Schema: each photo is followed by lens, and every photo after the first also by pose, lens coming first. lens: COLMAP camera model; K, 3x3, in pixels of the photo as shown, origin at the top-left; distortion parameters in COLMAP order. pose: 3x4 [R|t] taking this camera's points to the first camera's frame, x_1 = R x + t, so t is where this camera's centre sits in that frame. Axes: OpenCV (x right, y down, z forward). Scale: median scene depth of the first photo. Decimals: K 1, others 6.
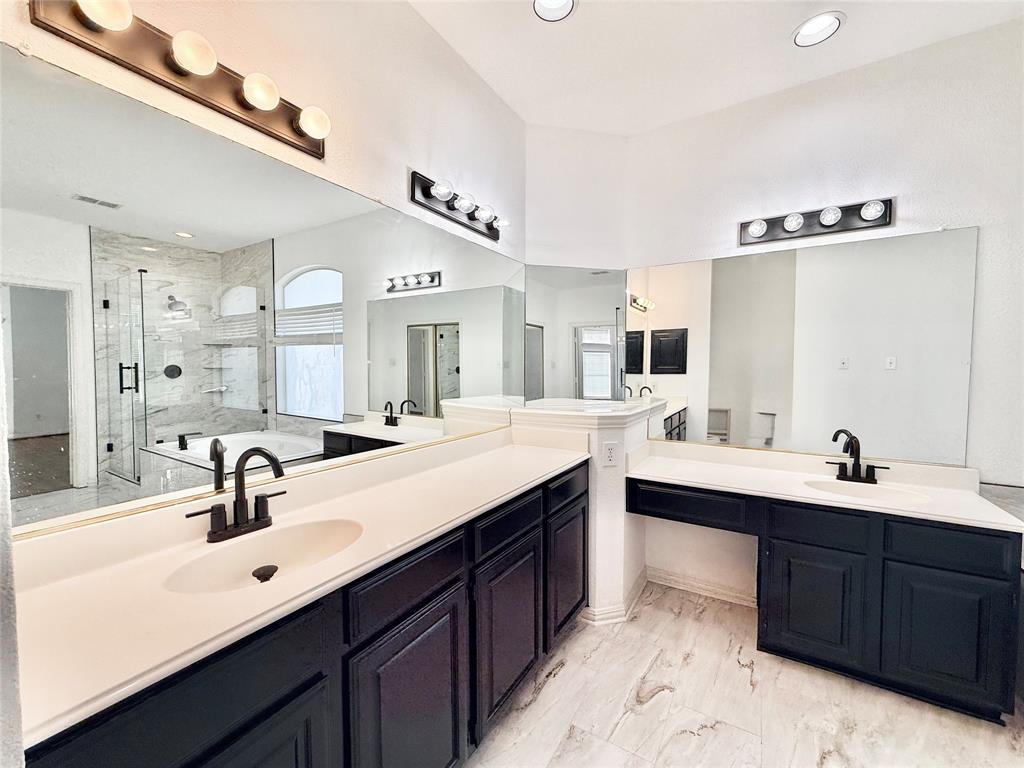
lens RADIAL K [[410.7, 0, 508.4], [0, 410.7, 386.5], [0, 0, 1]] dist [-0.002240, -0.000048]
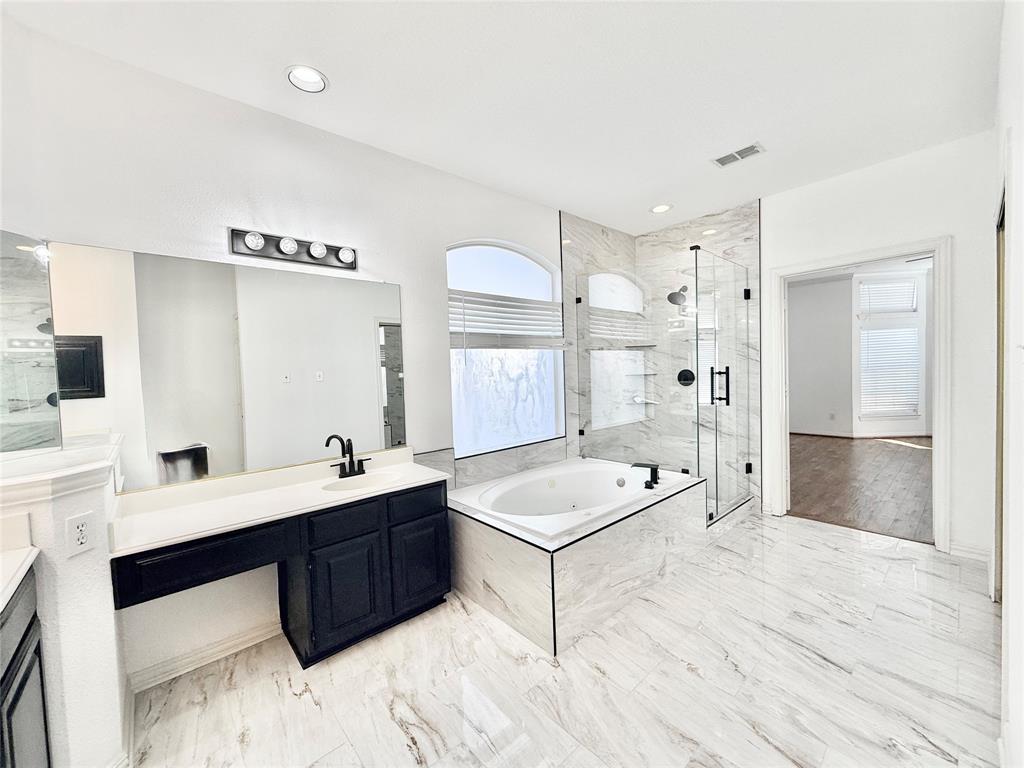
lens RADIAL K [[410.7, 0, 511.8], [0, 410.7, 385.0], [0, 0, 1]] dist [-0.002240, -0.000048]
pose [[0.275676, -0.045505, 0.960173, -0.165331], [0.079627, 0.996527, 0.024366, -0.025824], [-0.957947, 0.069738, 0.278342, 0.184488]]
